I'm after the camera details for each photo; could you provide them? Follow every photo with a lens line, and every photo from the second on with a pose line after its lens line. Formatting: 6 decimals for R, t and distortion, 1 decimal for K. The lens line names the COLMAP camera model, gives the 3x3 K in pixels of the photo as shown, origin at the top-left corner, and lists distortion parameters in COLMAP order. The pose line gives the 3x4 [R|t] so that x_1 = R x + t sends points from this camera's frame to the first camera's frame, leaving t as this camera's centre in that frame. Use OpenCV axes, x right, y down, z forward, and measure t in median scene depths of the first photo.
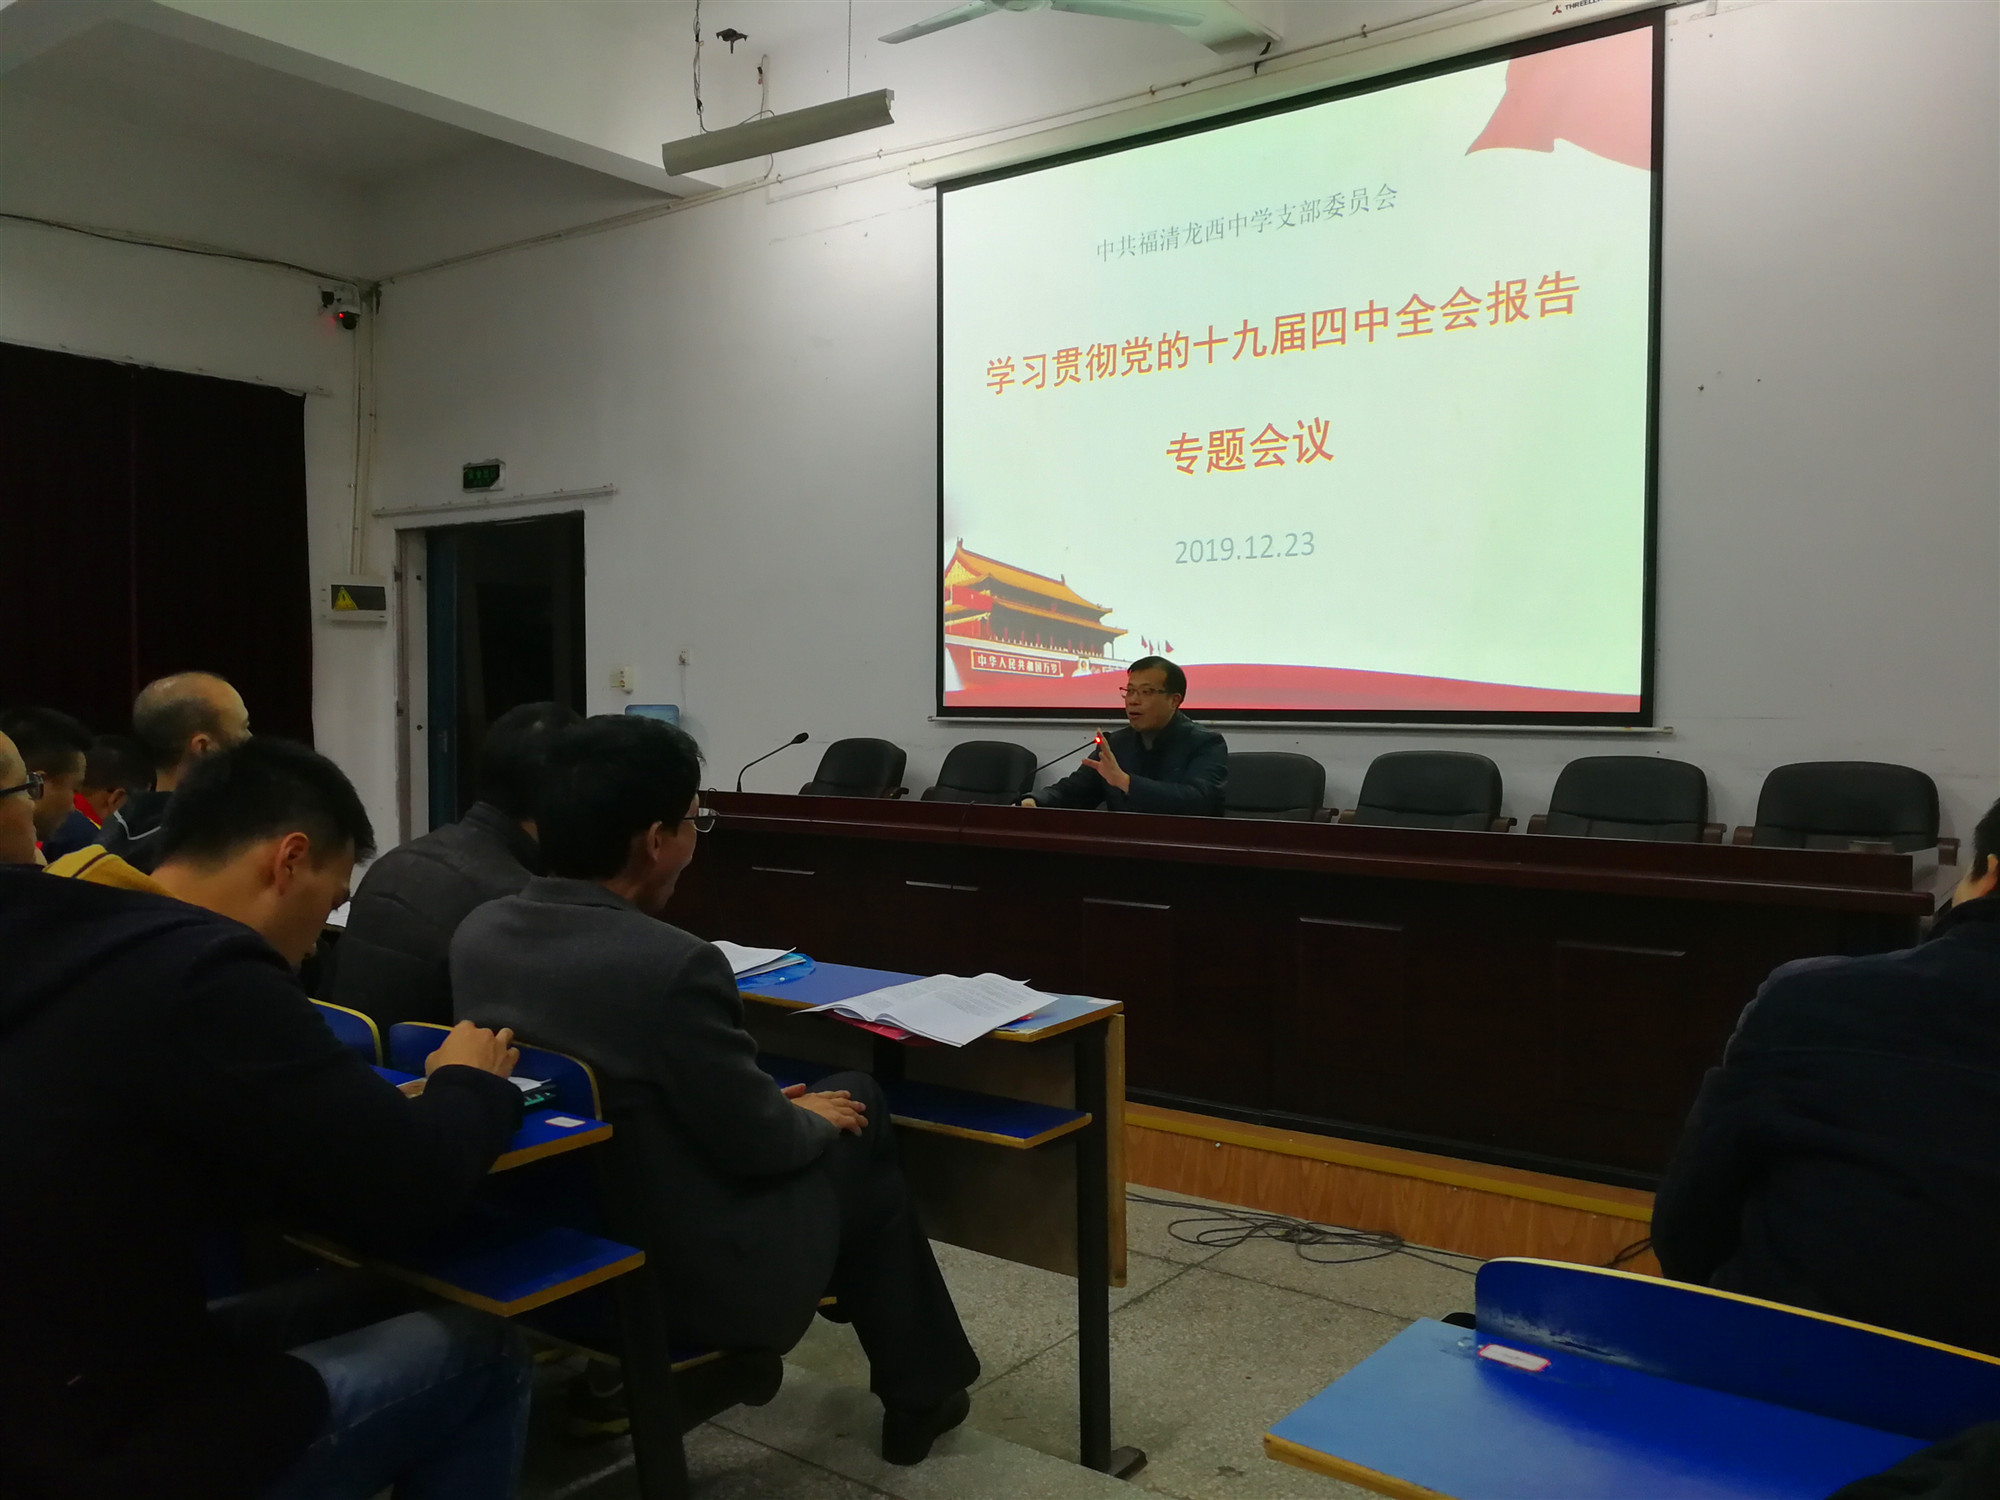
lens RADIAL K [[1659.8, 0, 992.1], [0, 1659.8, 770.0], [0, 0, 1]] dist [0.035110, -0.043706]
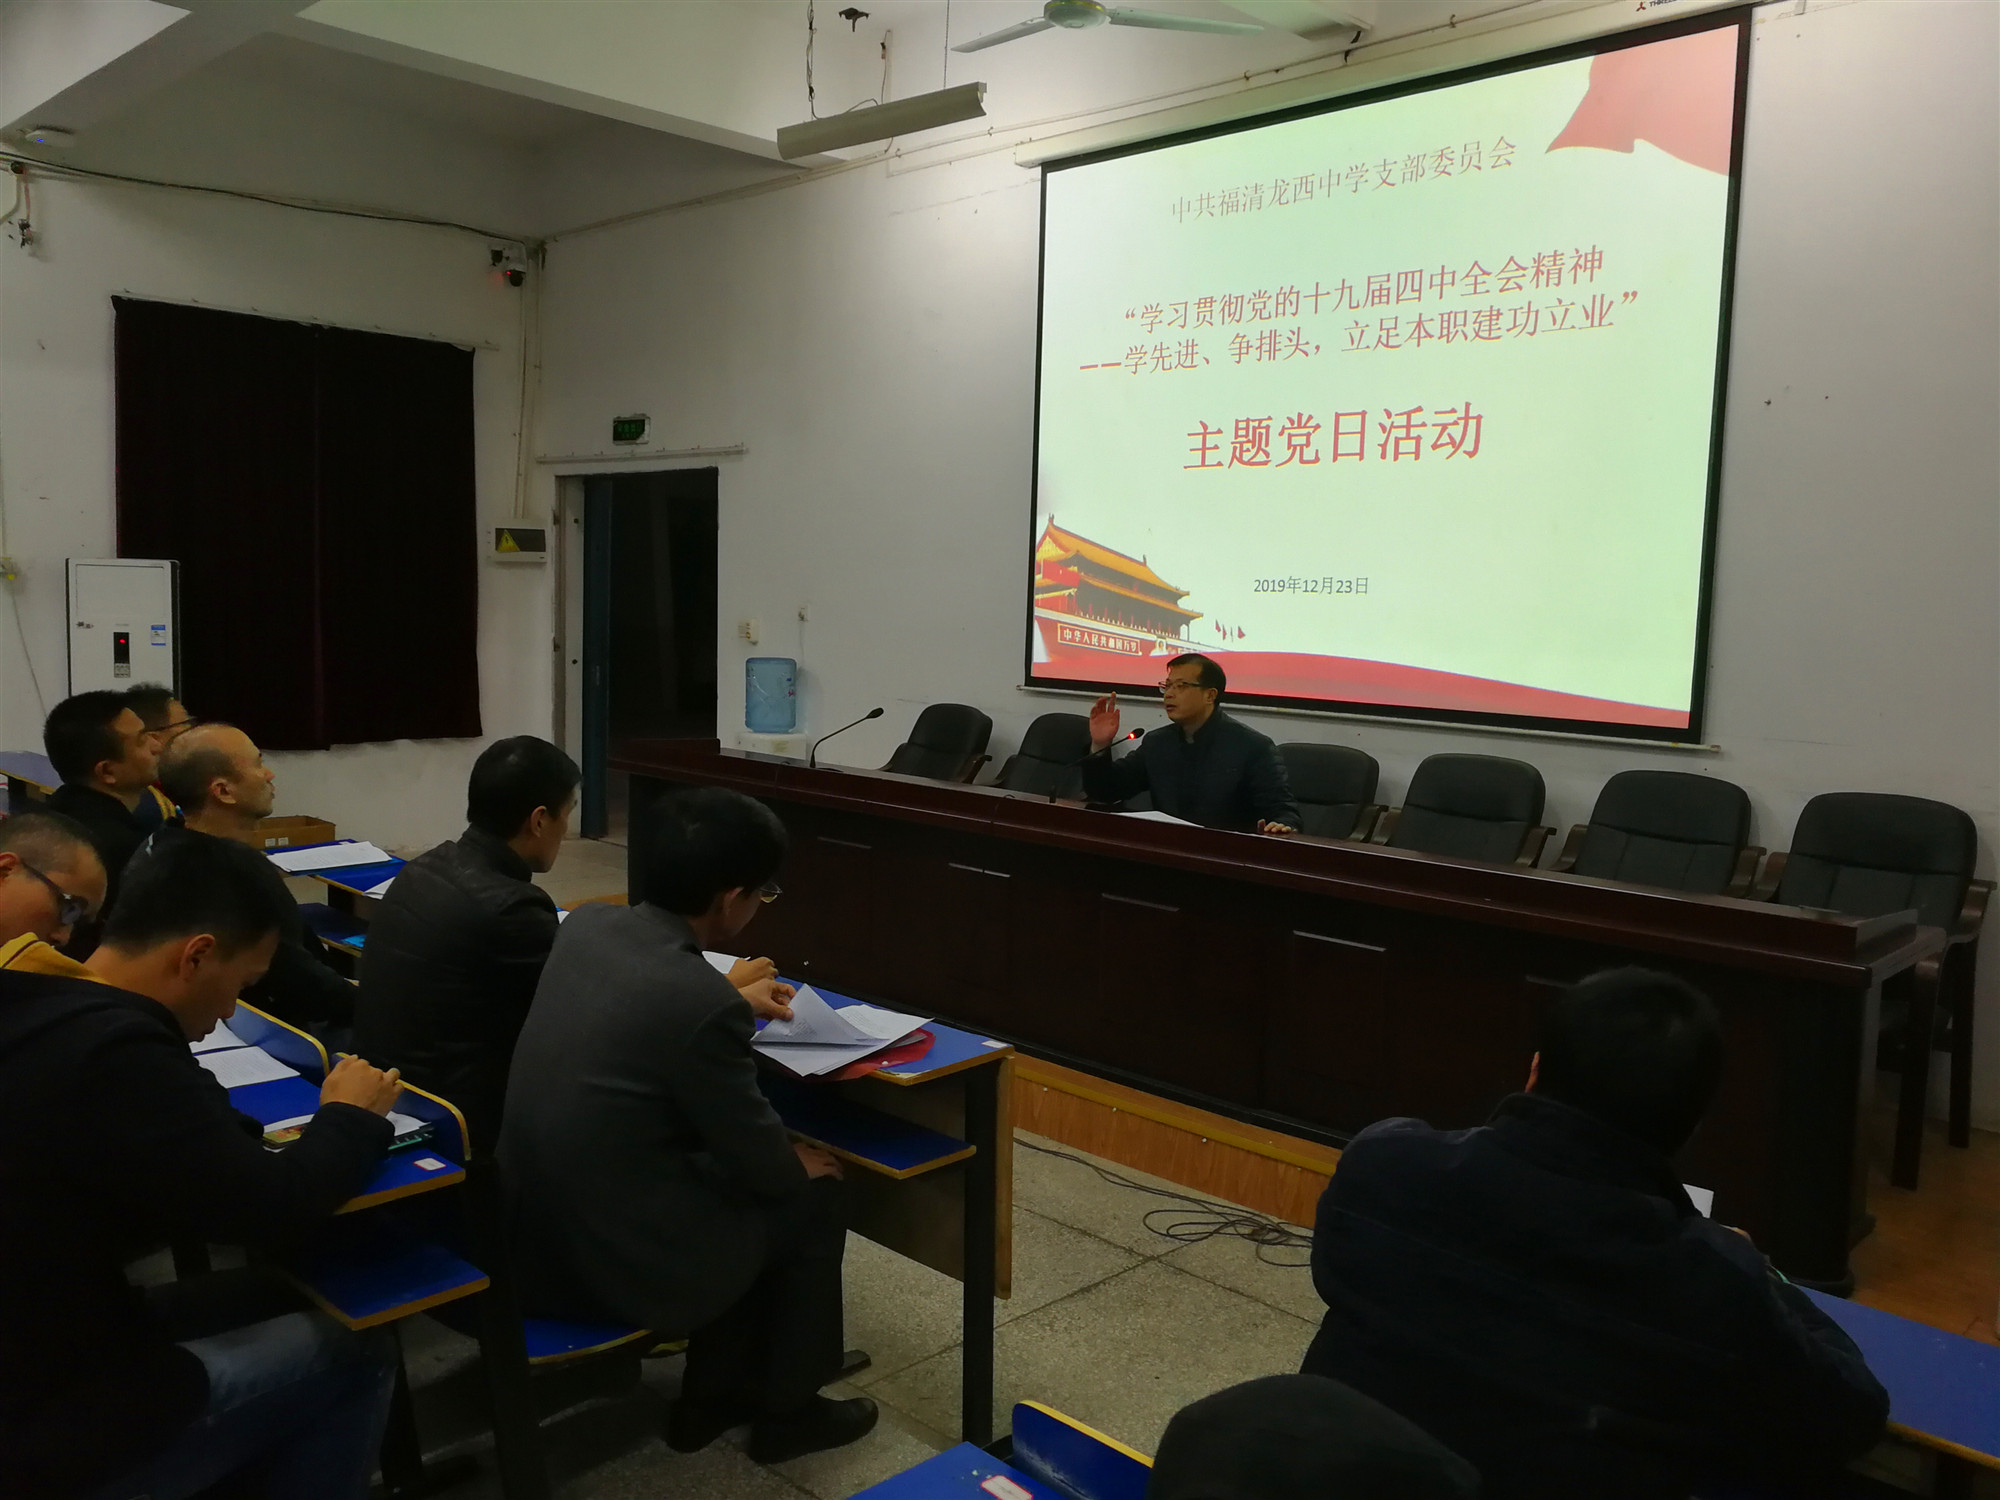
lens RADIAL K [[1659.8, 0, 976.2], [0, 1659.8, 763.3], [0, 0, 1]] dist [0.035110, -0.043706]
pose [[0.990256, 0.040739, -0.133166, 0.101687], [-0.033258, 0.997767, 0.057928, -0.057498], [0.135228, -0.052935, 0.989399, -0.042258]]
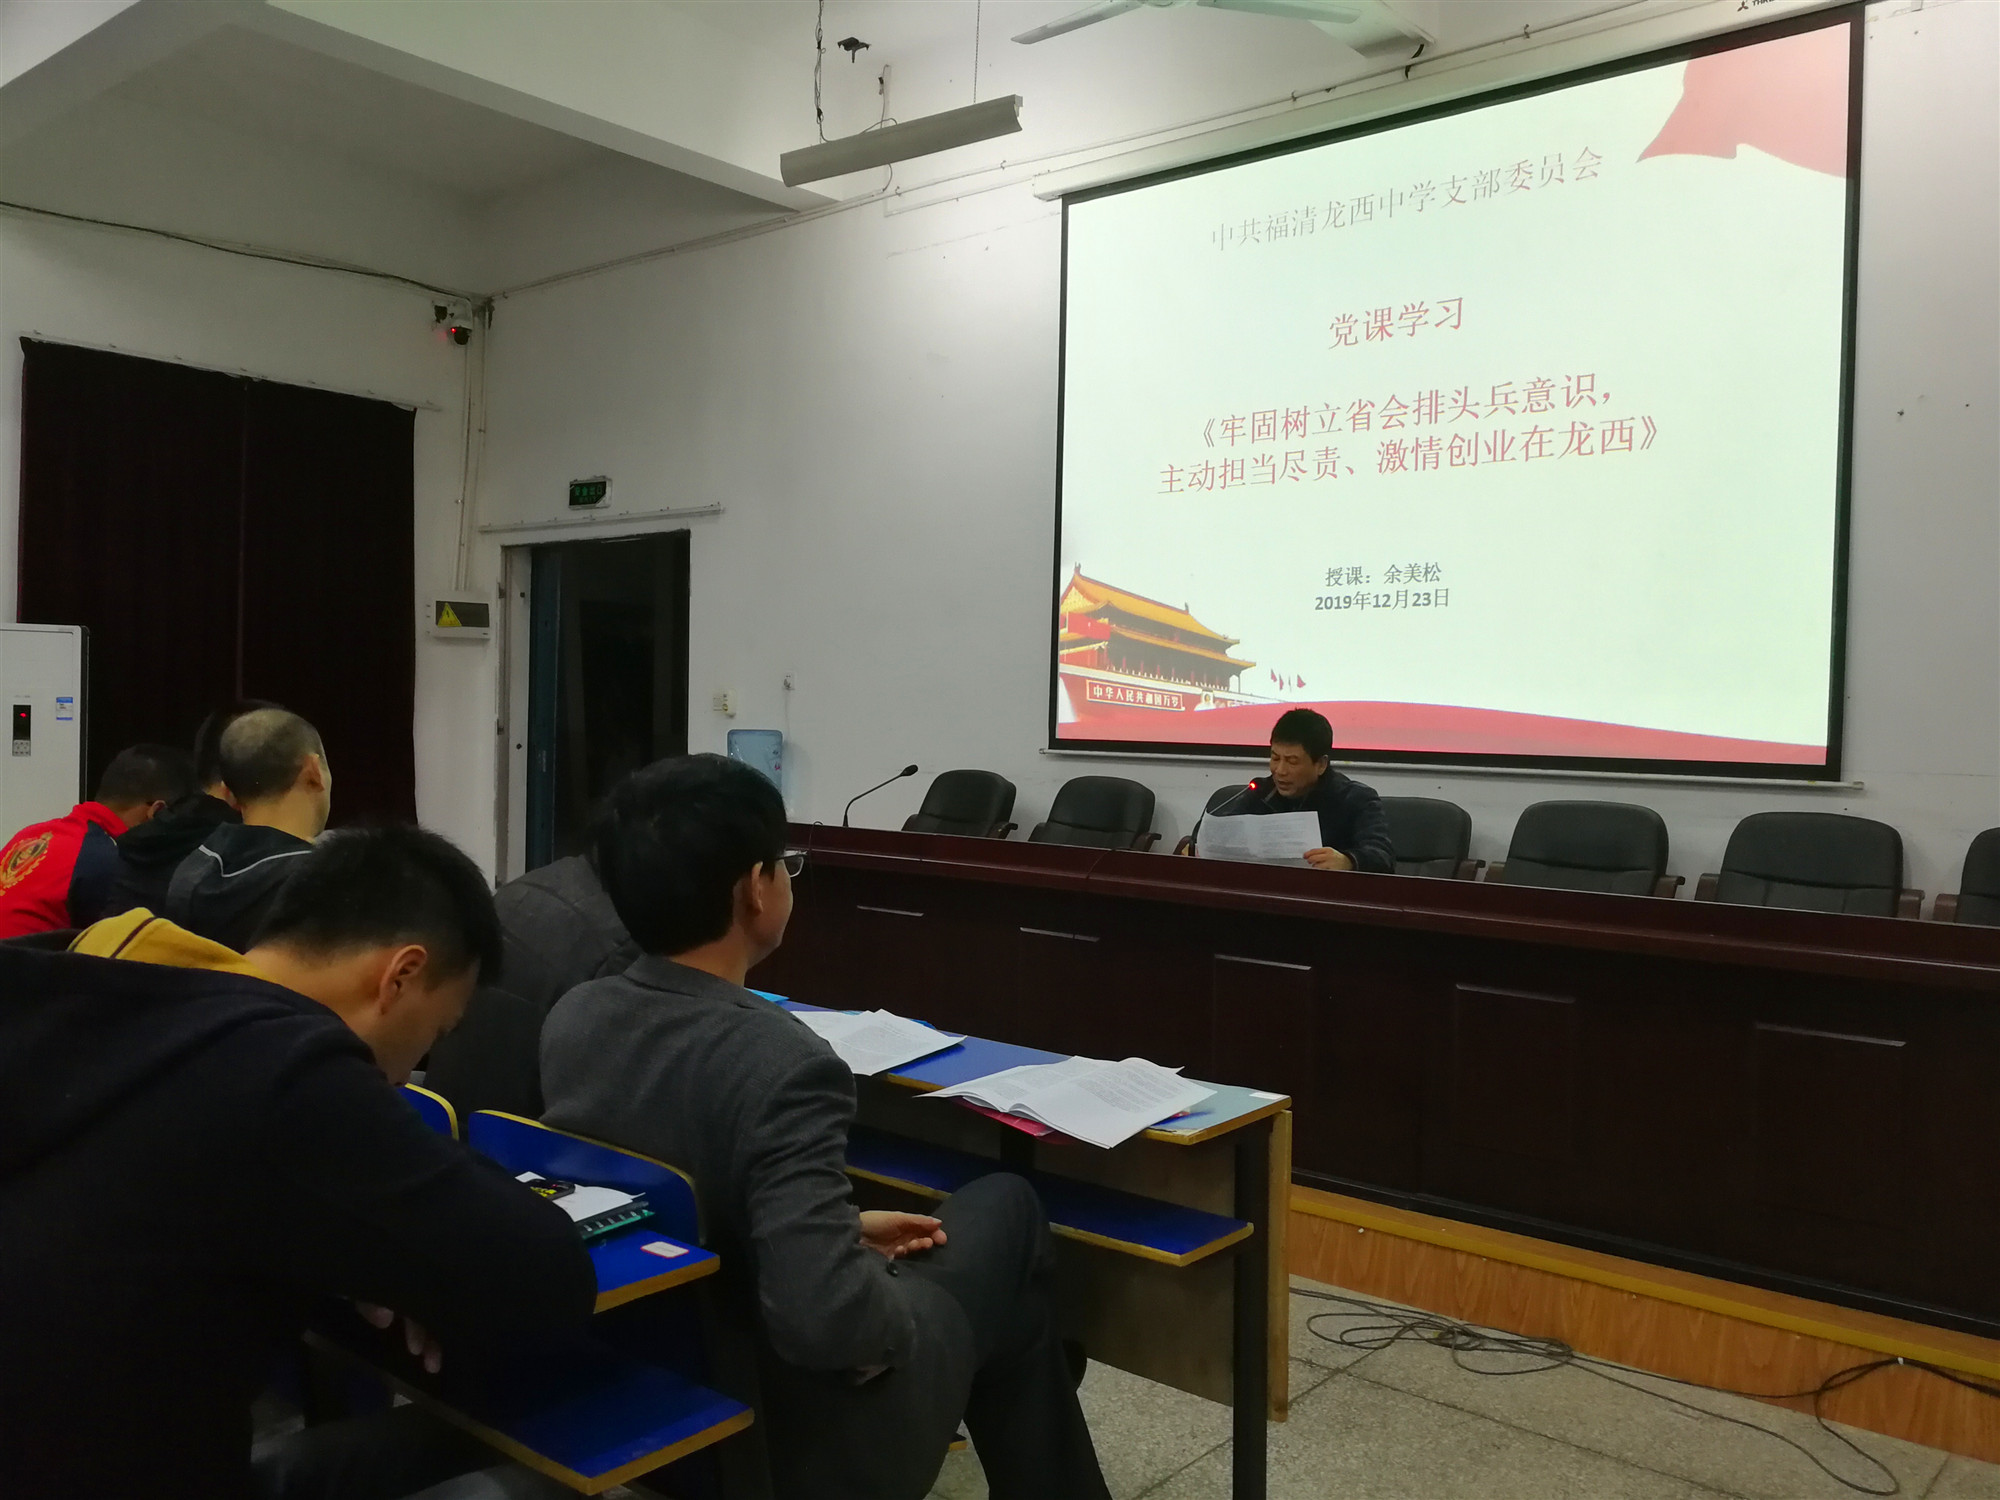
lens RADIAL K [[1659.8, 0, 988.9], [0, 1659.8, 763.4], [0, 0, 1]] dist [0.035110, -0.043706]
pose [[0.998137, 0.021842, -0.056966, -0.017864], [-0.022859, 0.999590, -0.017269, -0.008977], [0.056566, 0.018539, 0.998227, 0.058177]]
